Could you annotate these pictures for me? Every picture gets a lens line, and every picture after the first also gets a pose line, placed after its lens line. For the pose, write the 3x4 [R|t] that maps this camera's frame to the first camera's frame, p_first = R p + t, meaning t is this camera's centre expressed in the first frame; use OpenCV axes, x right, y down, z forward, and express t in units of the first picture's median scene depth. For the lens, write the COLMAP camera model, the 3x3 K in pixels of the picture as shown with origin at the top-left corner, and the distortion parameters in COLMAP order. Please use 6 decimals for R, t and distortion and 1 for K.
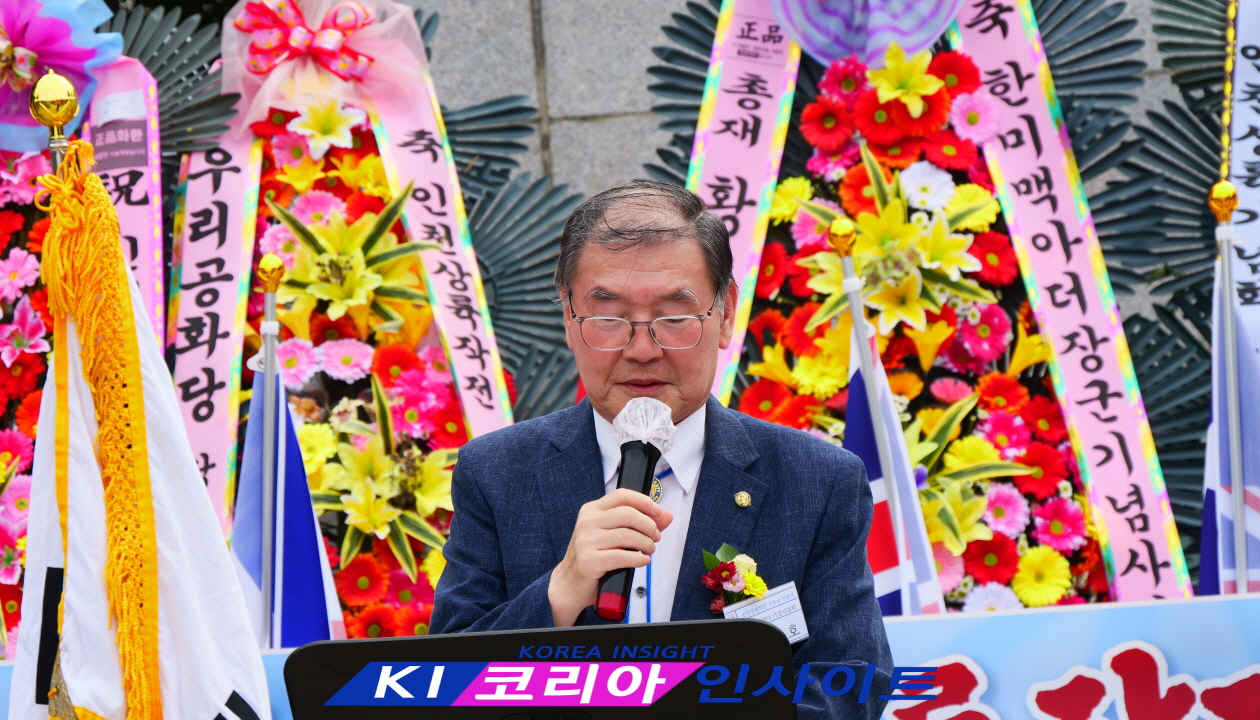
lens RADIAL K [[4609.4, 0, 683.9], [0, 4609.4, 372.2], [0, 0, 1]] dist [0.202993, 0.000000]
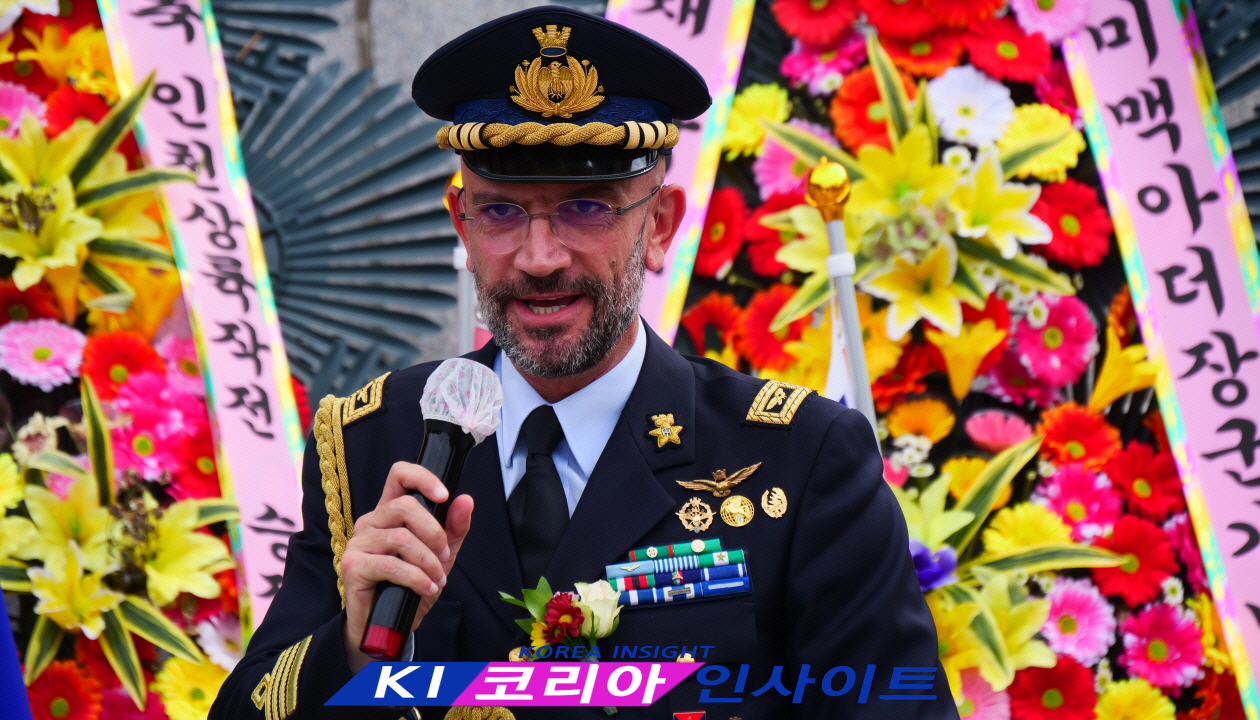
lens RADIAL K [[8649.7, 0, 735.3], [0, 8649.7, 409.7], [0, 0, 1]] dist [0.577818, 0.000000]
pose [[0.999389, 0.029452, 0.018811, -0.000641], [-0.029505, 0.999561, 0.002561, -0.000844], [-0.018727, -0.003115, 0.999820, -0.187549]]
